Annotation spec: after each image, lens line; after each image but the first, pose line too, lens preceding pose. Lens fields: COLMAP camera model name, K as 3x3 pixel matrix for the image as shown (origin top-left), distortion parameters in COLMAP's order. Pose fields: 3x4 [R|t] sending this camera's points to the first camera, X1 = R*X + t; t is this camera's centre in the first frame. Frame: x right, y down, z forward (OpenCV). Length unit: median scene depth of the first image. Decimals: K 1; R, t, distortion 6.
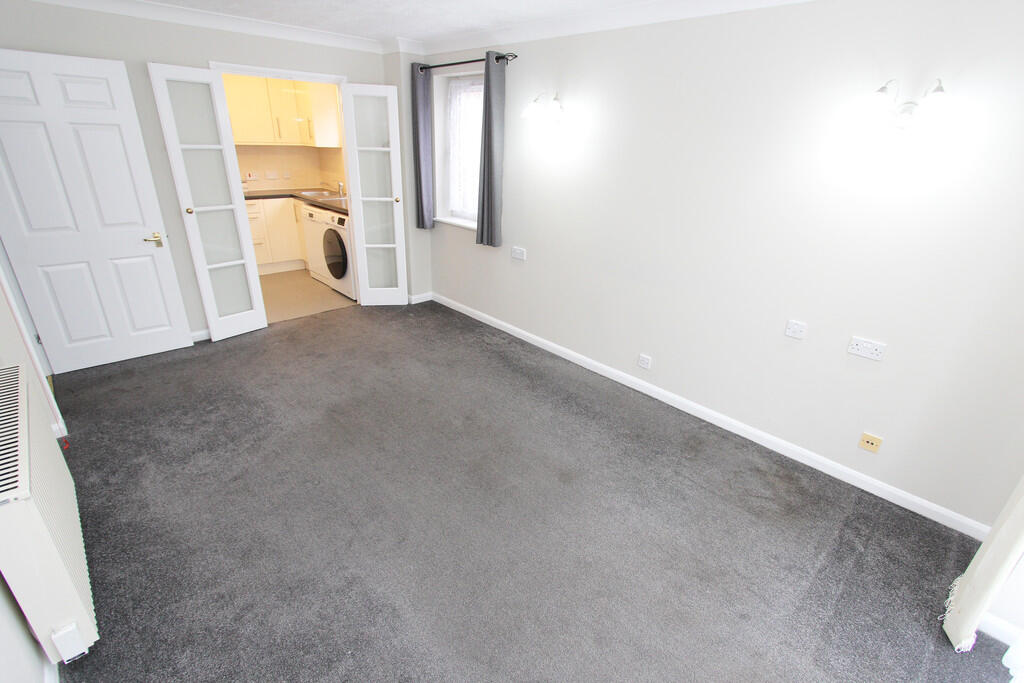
lens RADIAL K [[475.3, 0, 517.7], [0, 475.3, 343.2], [0, 0, 1]] dist [-0.022932, 0.000396]
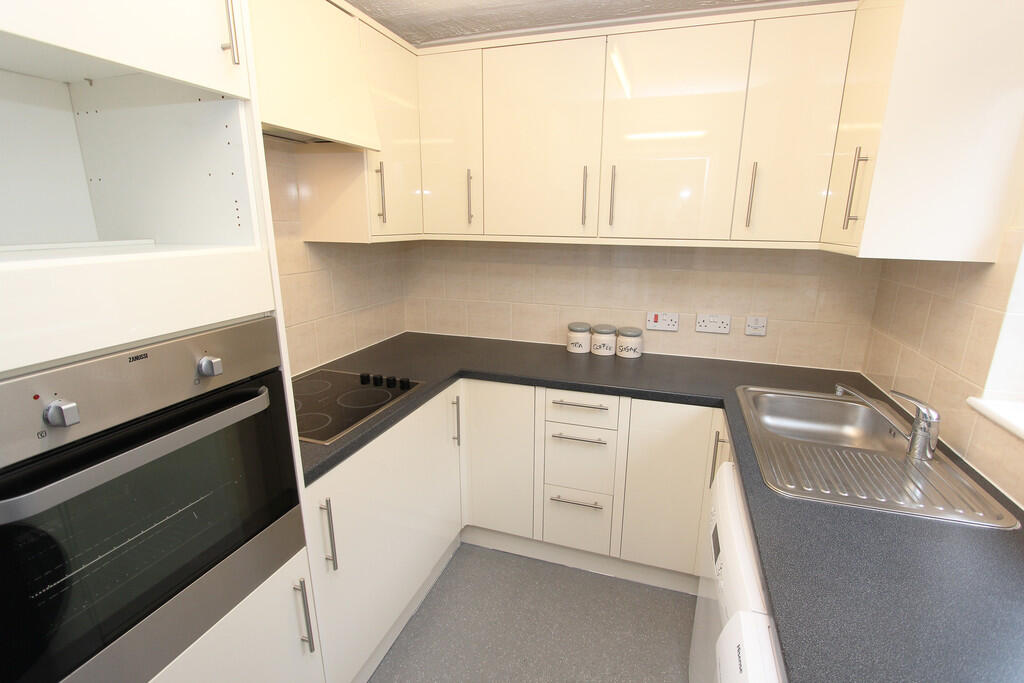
lens RADIAL K [[475.3, 0, 517.7], [0, 475.3, 343.2], [0, 0, 1]] dist [-0.022932, 0.000396]
pose [[0.458330, 0.190608, -0.868103, -0.266692], [-0.348707, 0.936982, 0.021626, -0.295549], [0.817519, 0.292802, 0.495914, 0.693621]]
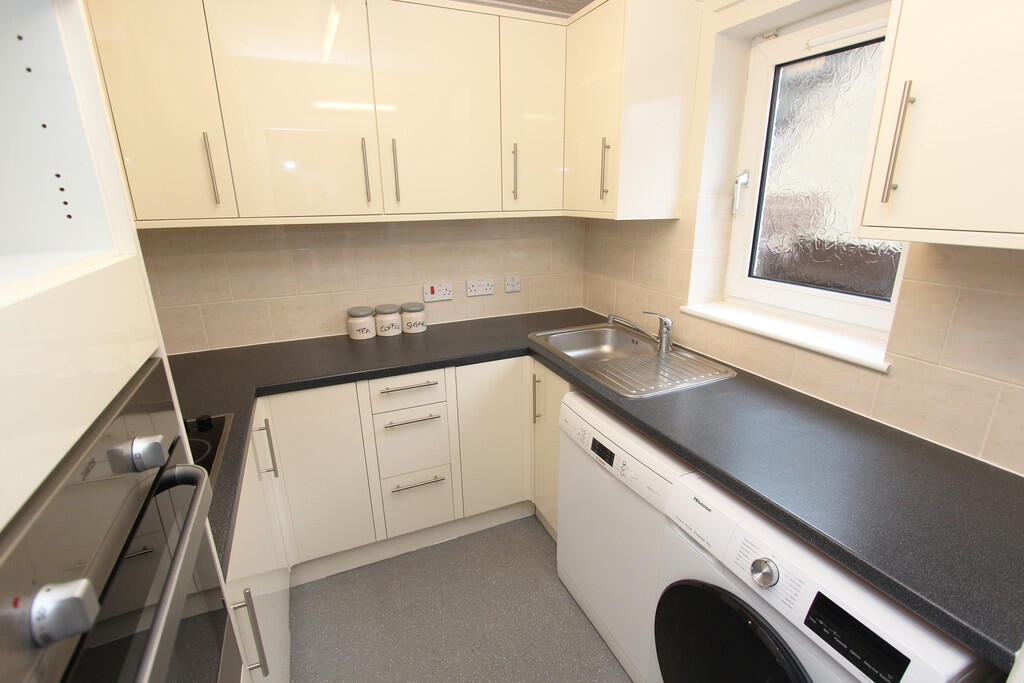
lens RADIAL K [[475.3, 0, 517.7], [0, 475.3, 343.2], [0, 0, 1]] dist [-0.022932, 0.000396]
pose [[0.940992, 0.060452, -0.332986, -0.349038], [-0.098279, 0.990328, -0.097939, -0.268782], [0.323844, 0.124886, 0.937832, 0.622950]]
